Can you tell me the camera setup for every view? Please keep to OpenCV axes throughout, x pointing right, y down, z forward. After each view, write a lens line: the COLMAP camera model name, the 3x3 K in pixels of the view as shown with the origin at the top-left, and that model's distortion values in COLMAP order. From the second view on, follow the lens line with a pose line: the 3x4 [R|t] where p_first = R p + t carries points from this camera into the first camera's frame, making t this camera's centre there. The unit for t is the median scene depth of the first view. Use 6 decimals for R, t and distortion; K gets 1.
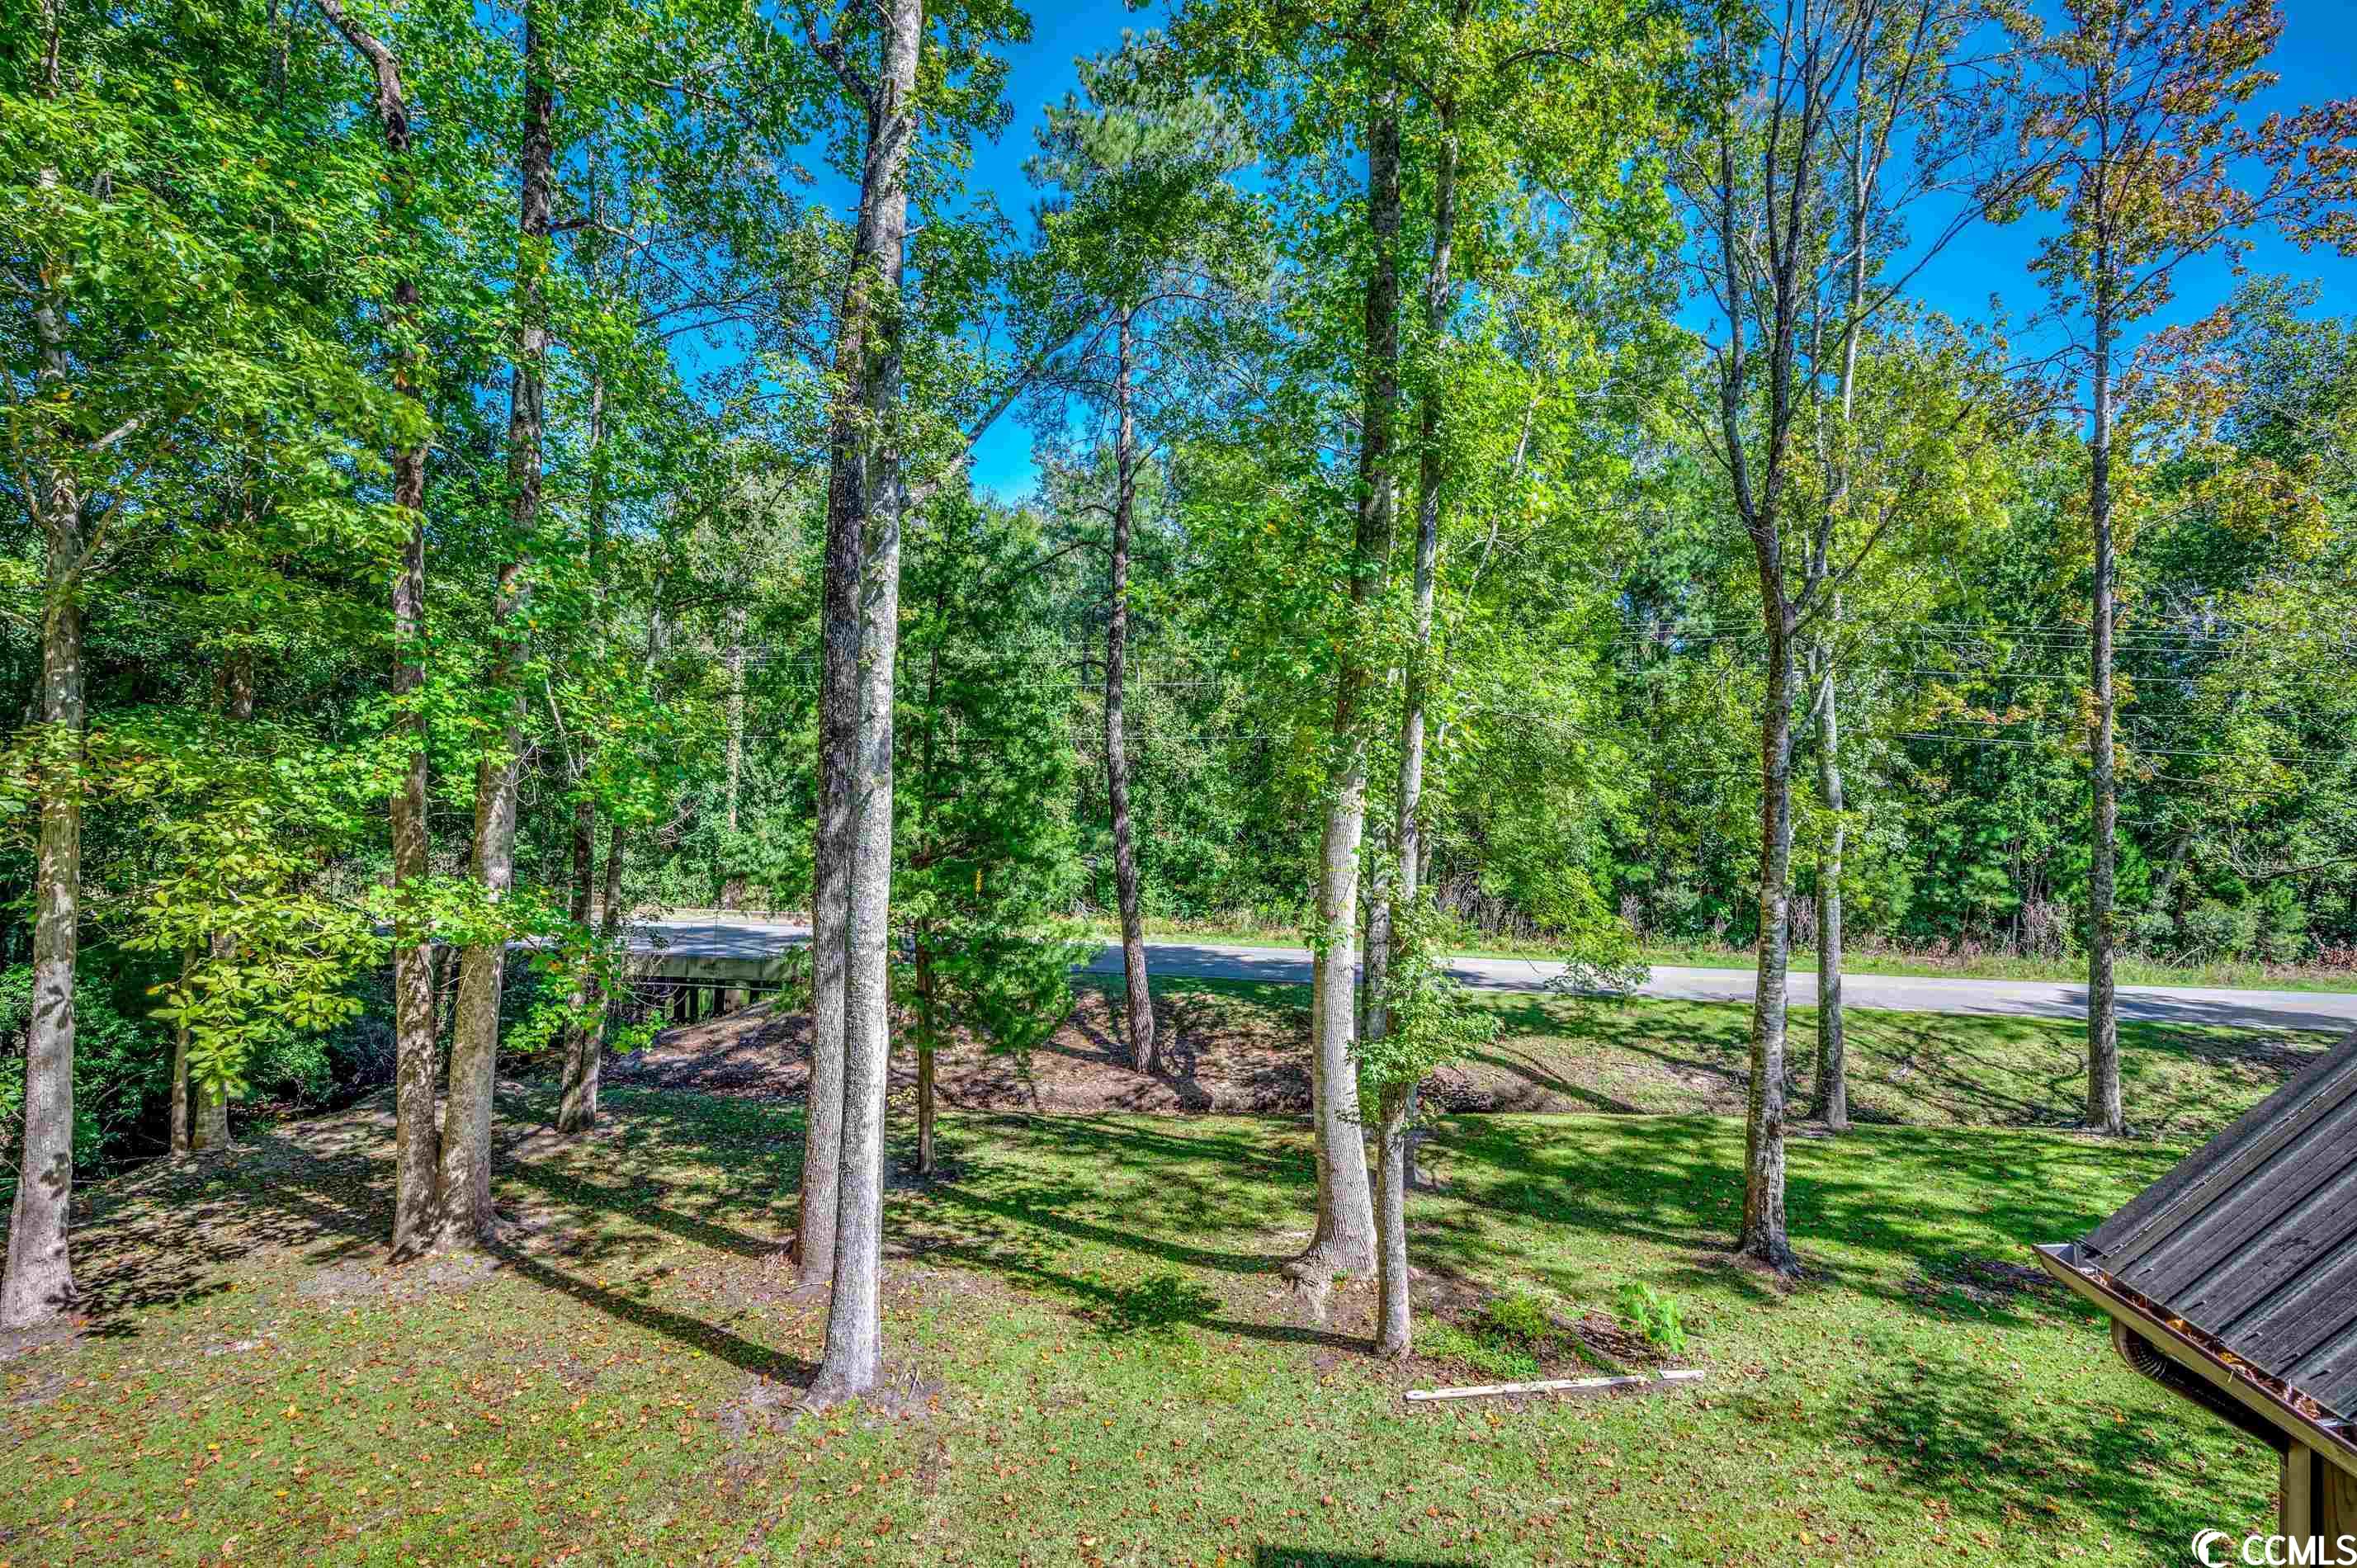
lens RADIAL K [[1039.3, 0, 1187.4], [0, 1039.3, 785.2], [0, 0, 1]] dist [0.000001, -0.000050]
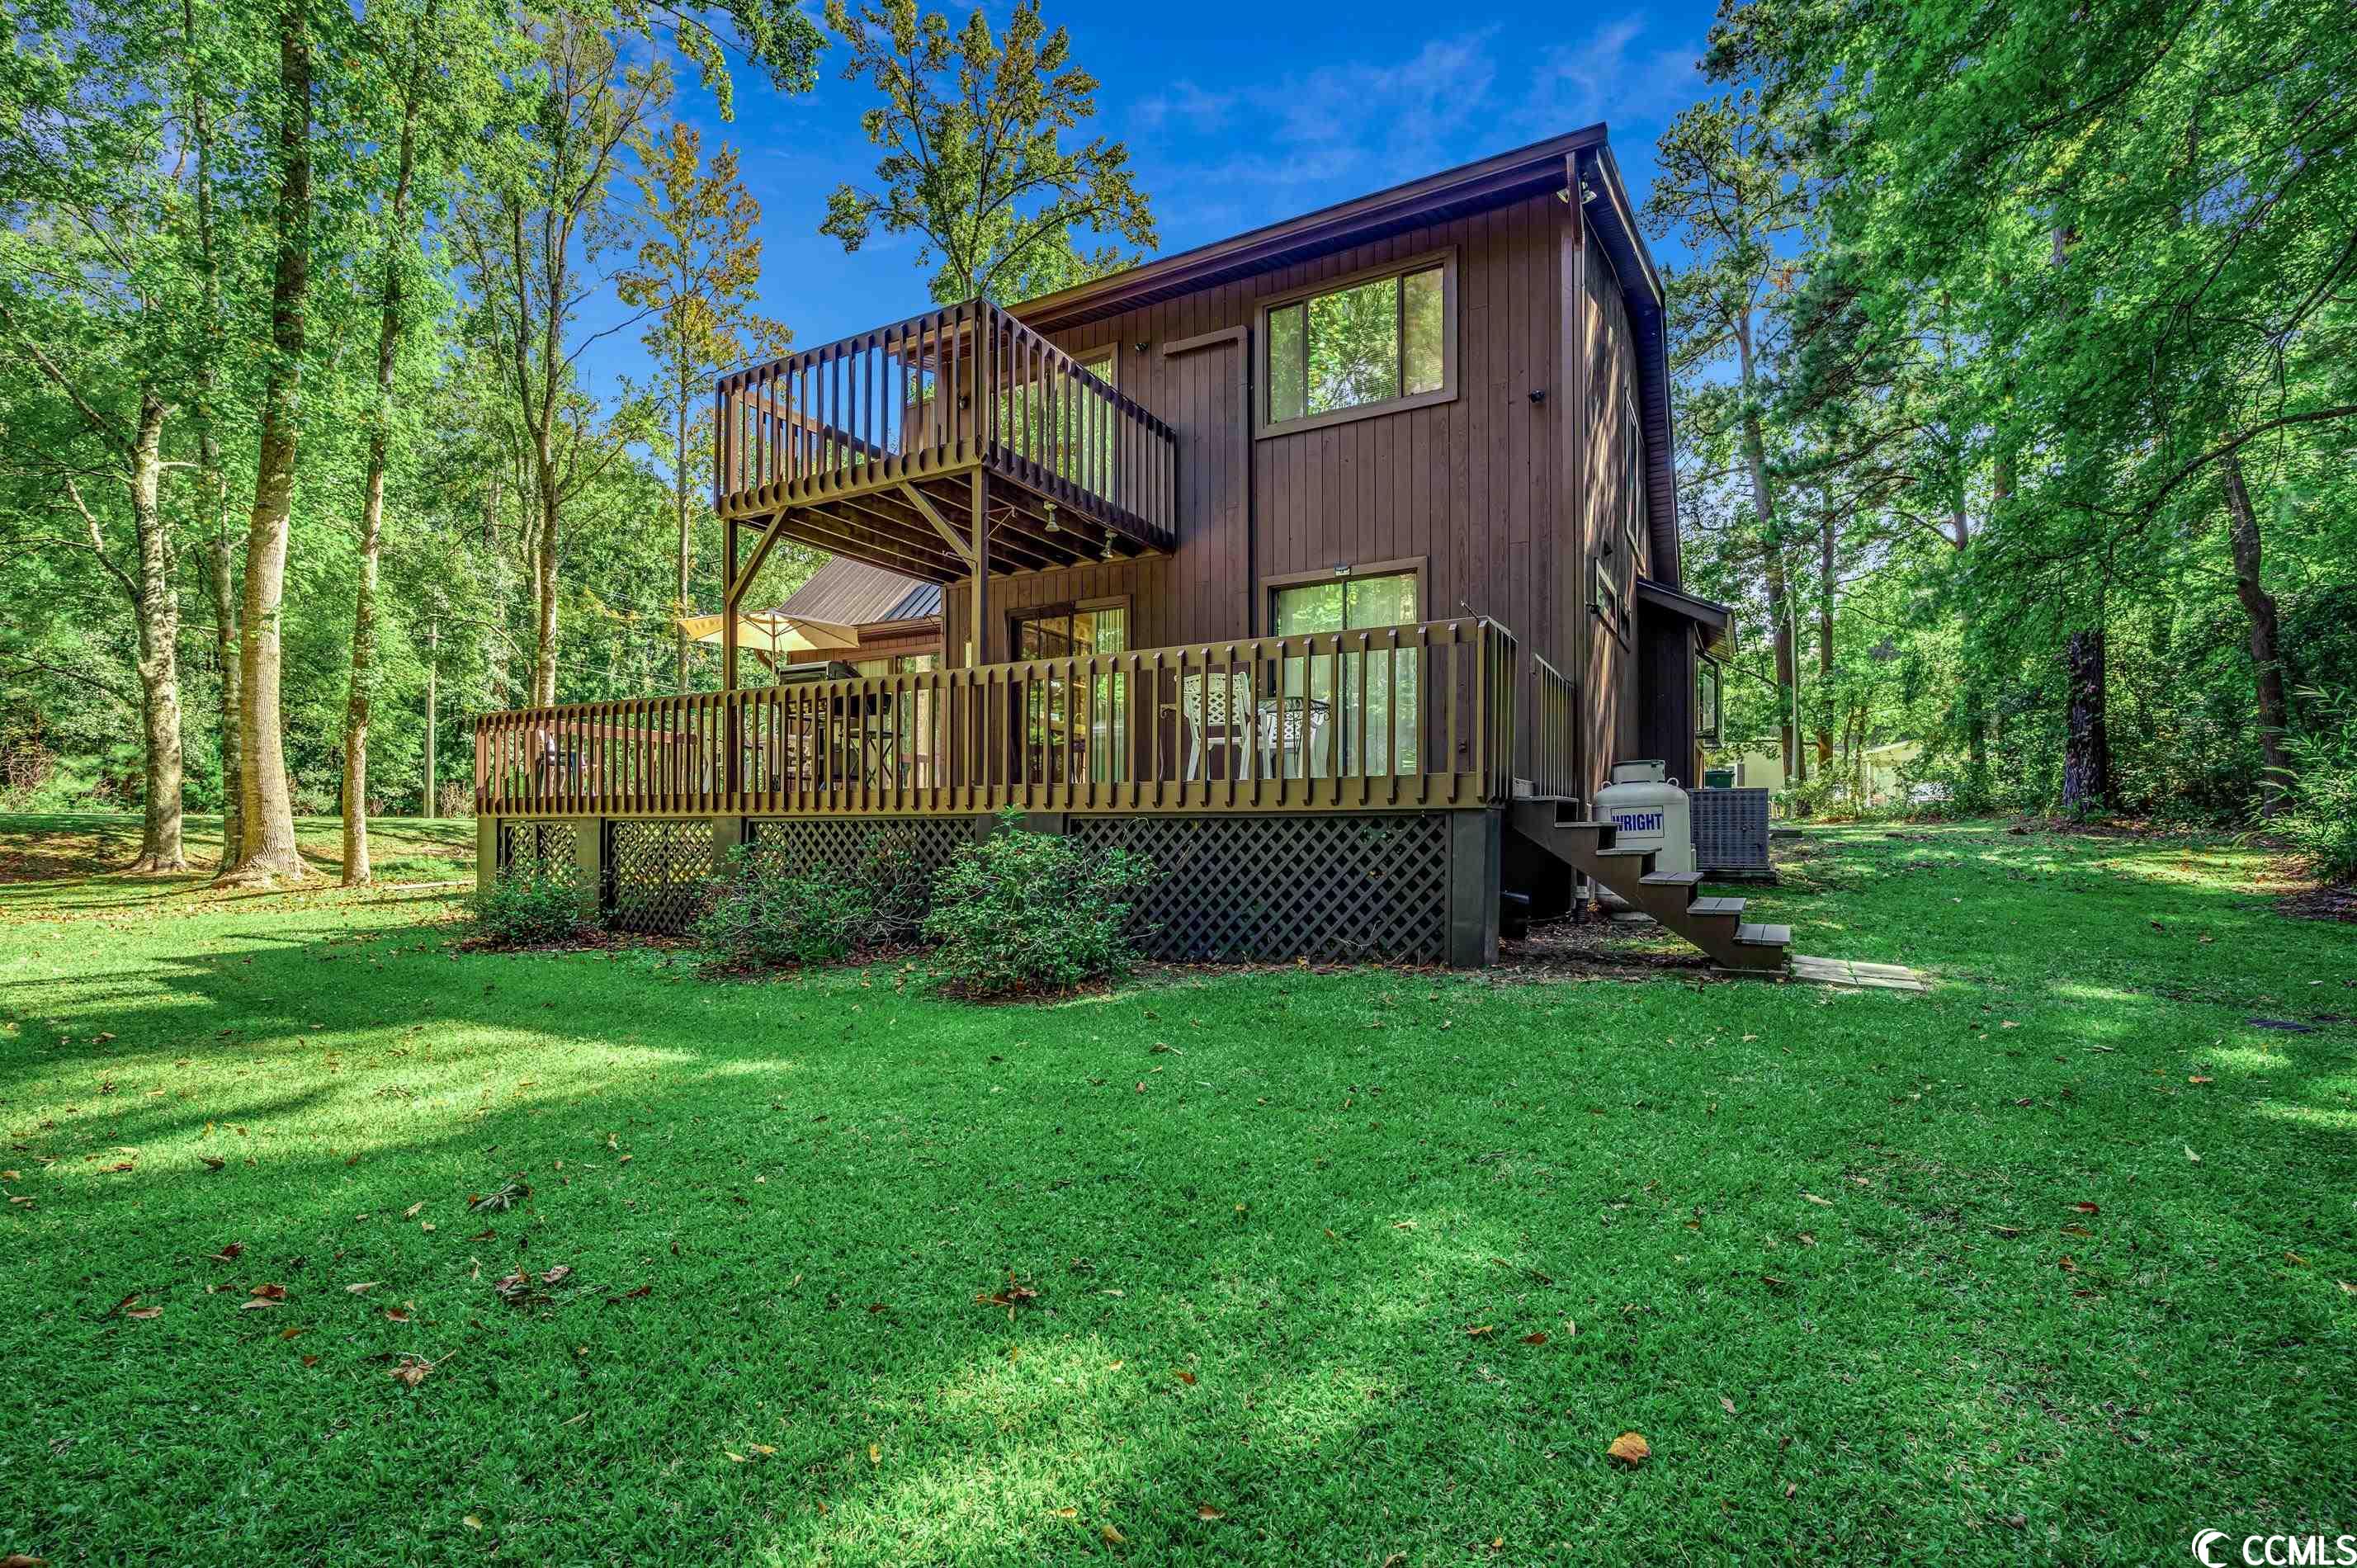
lens RADIAL K [[1060.8, 0, 1177.3], [0, 1060.8, 833.8], [0, 0, 1]] dist [-0.001310, 0.000363]
pose [[0.355268, -0.018428, 0.934583, -0.809224], [-0.018234, 0.999479, 0.026639, 0.387266], [-0.934587, -0.026505, 0.354747, -0.676778]]
